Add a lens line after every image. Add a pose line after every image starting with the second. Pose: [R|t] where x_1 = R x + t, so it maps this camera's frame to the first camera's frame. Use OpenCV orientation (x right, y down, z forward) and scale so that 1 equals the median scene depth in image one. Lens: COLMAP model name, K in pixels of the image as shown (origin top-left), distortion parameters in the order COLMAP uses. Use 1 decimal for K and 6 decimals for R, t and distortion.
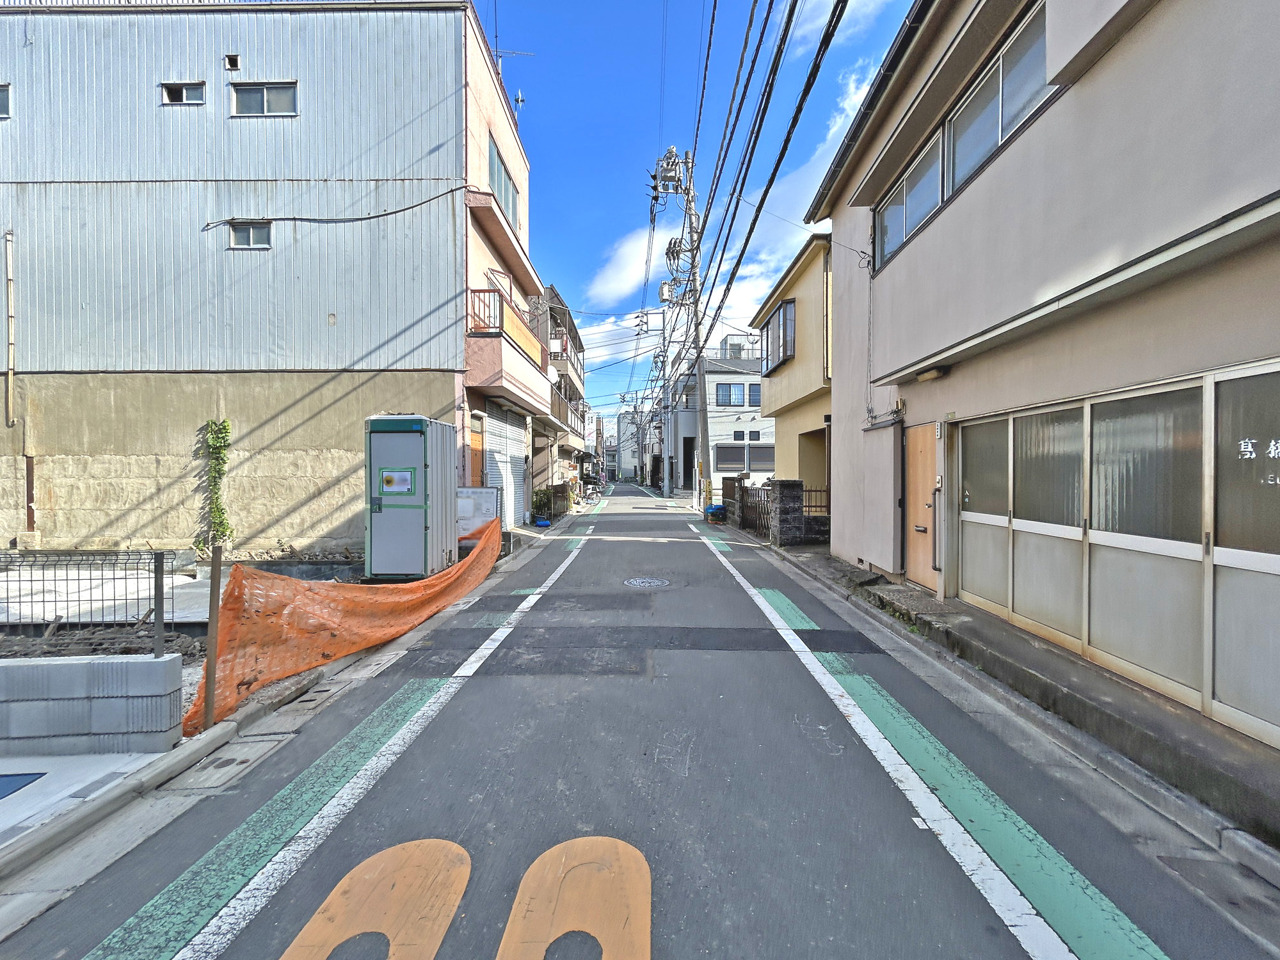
lens RADIAL K [[516.6, 0, 640.1], [0, 516.6, 477.4], [0, 0, 1]] dist [0.001236, 0.000616]
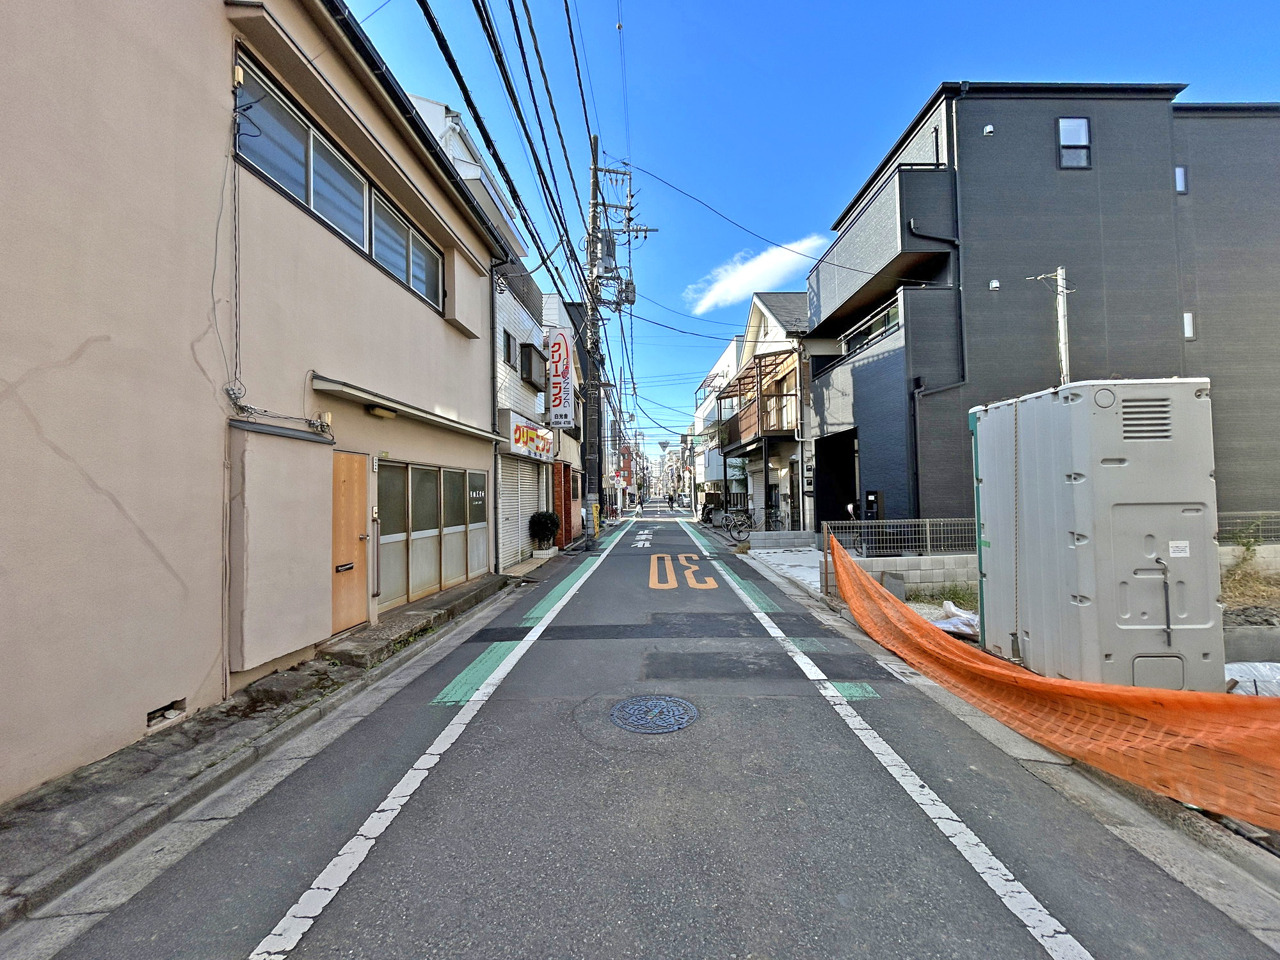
lens RADIAL K [[515.6, 0, 641.2], [0, 515.6, 478.1], [0, 0, 1]] dist [-0.000167, 0.000177]
pose [[-0.999742, 0.022694, -0.000730, 0.014755], [0.022705, 0.999427, -0.025119, -0.012450], [0.000160, -0.025129, -0.999684, 1.118673]]
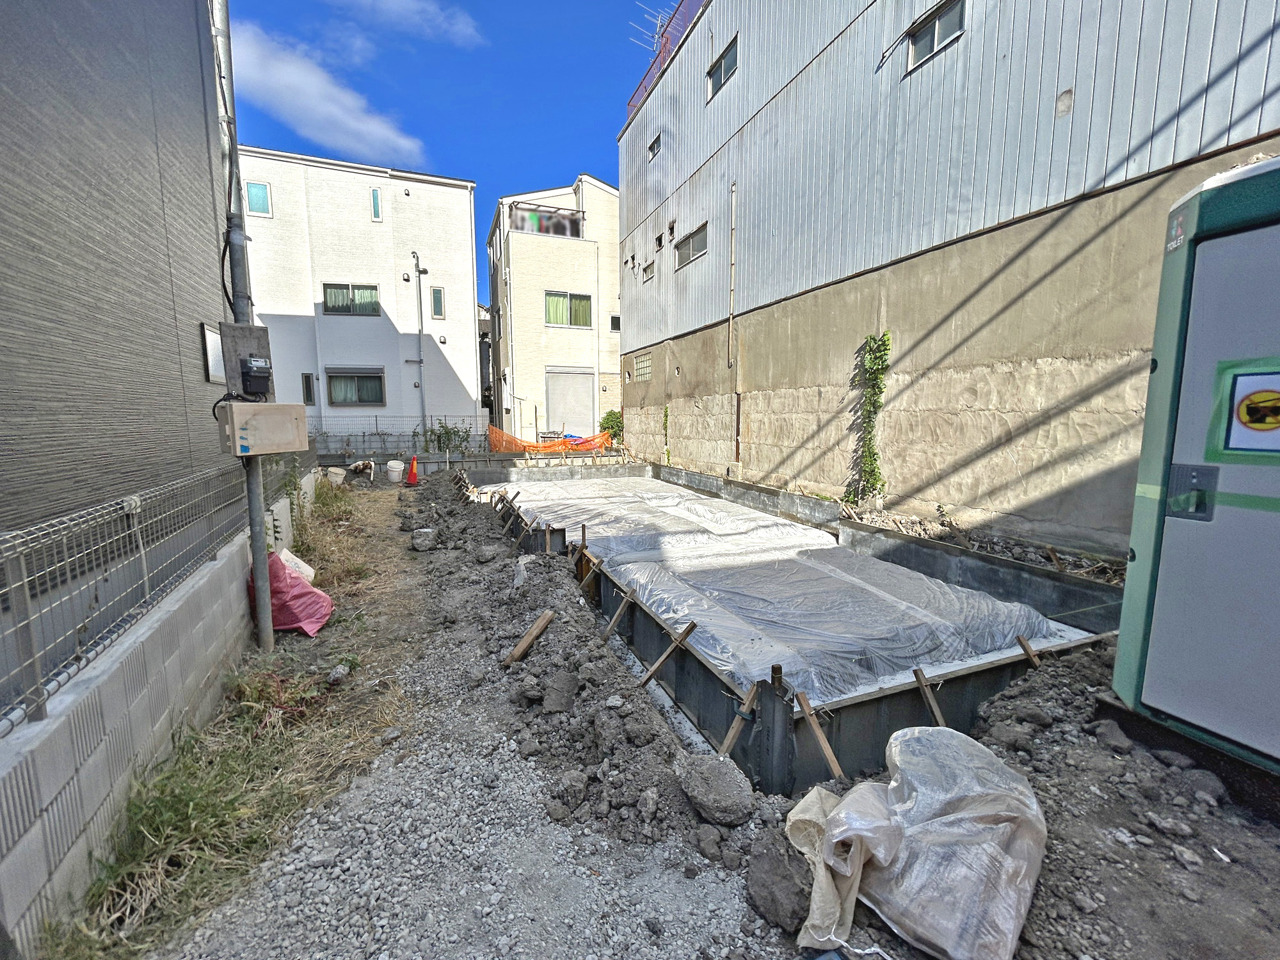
lens RADIAL K [[516.6, 0, 640.1], [0, 516.6, 477.4], [0, 0, 1]] dist [0.001236, 0.000616]
pose [[0.371739, 0.111083, -0.921667, -0.234099], [-0.005204, 0.993049, 0.117587, 0.007896], [0.928323, -0.038915, 0.369733, 0.399209]]
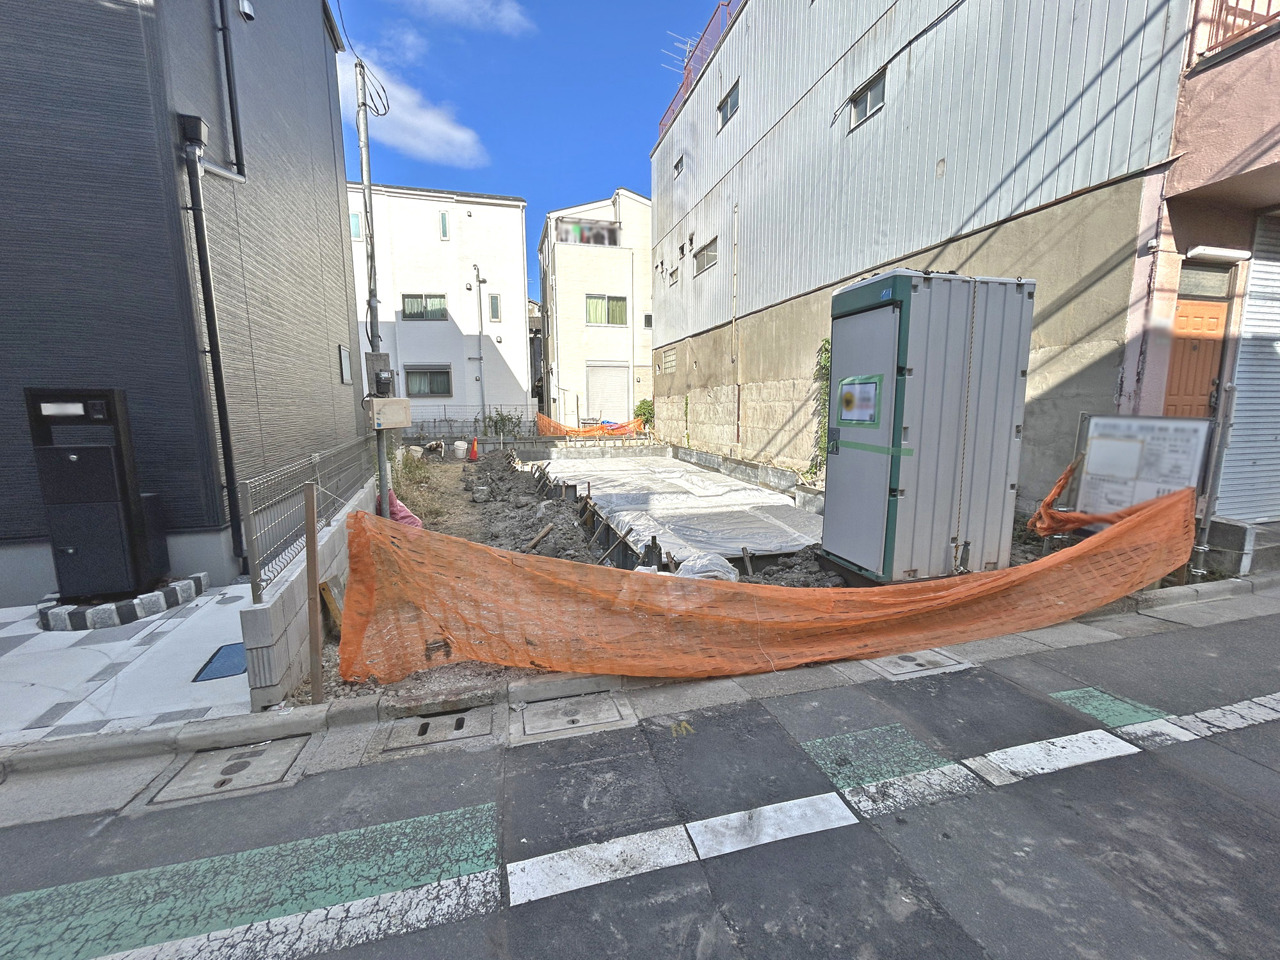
lens RADIAL K [[515.6, 0, 641.2], [0, 515.6, 478.1], [0, 0, 1]] dist [-0.000167, 0.000177]
pose [[0.273816, 0.136978, -0.951978, 0.007886], [-0.000366, 0.989821, 0.142318, 0.006685], [0.961782, -0.038621, 0.271079, 0.410859]]
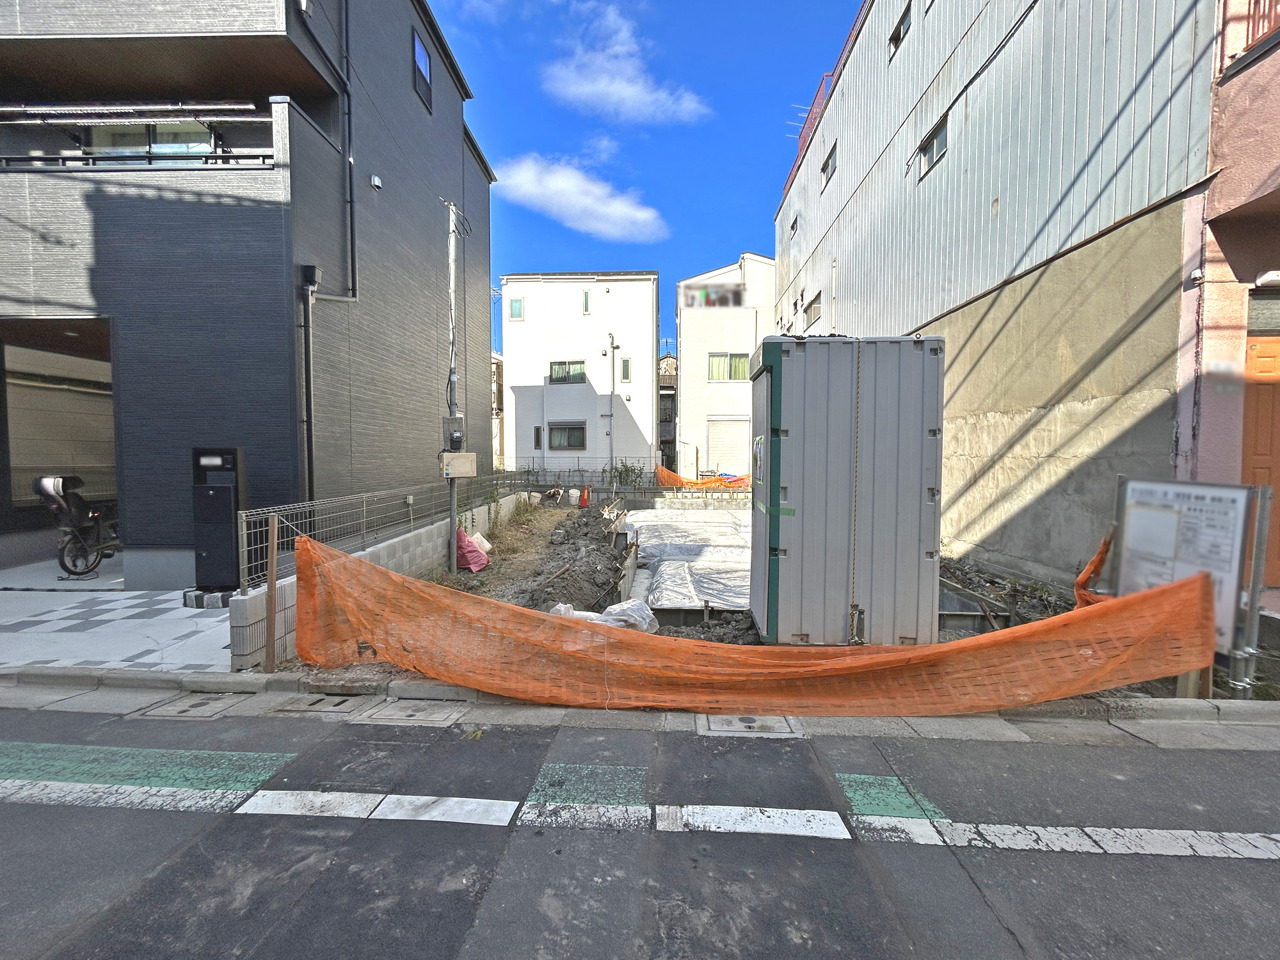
lens RADIAL K [[515.6, 0, 641.2], [0, 515.6, 478.1], [0, 0, 1]] dist [-0.000167, 0.000177]
pose [[-0.046547, 0.044681, -0.997916, 0.074651], [-0.006771, 0.998962, 0.045044, 0.001010], [0.998893, 0.008854, -0.046197, 0.595795]]
